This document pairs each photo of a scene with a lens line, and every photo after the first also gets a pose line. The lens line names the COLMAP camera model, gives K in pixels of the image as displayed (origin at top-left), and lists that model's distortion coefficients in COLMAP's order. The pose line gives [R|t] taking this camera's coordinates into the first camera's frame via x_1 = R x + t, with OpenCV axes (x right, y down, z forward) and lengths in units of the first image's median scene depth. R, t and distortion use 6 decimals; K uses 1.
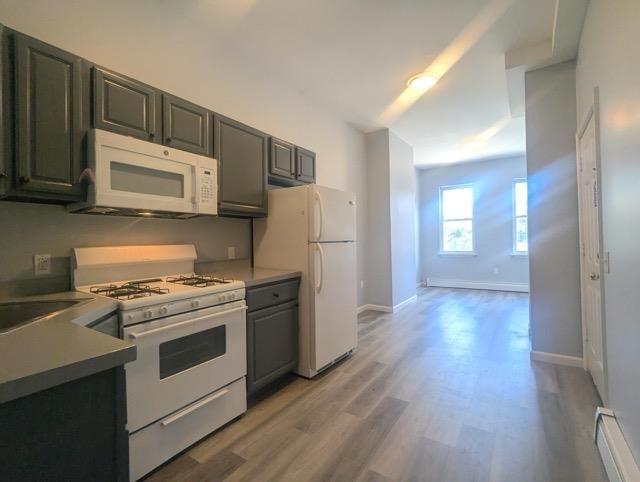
lens RADIAL K [[304.6, 0, 322.0], [0, 304.6, 239.4], [0, 0, 1]] dist [0.001369, -0.000122]
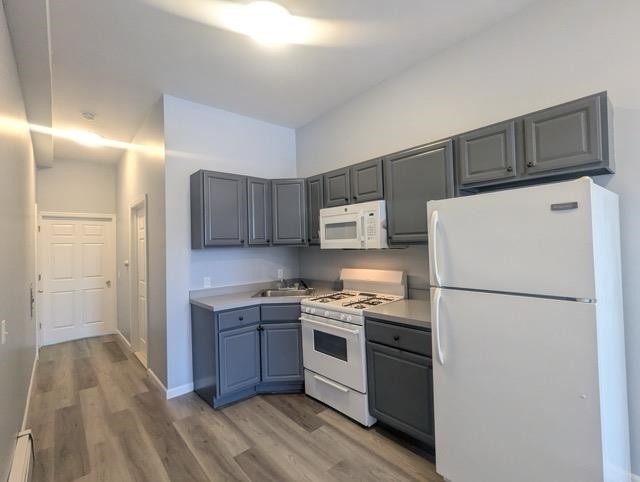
lens RADIAL K [[304.6, 0, 322.0], [0, 304.6, 239.4], [0, 0, 1]] dist [0.001369, -0.000122]
pose [[-0.255459, 0.014120, -0.966717, 0.935769], [0.037877, 0.999272, 0.004586, -0.147562], [0.966078, -0.035445, -0.255807, 1.240852]]
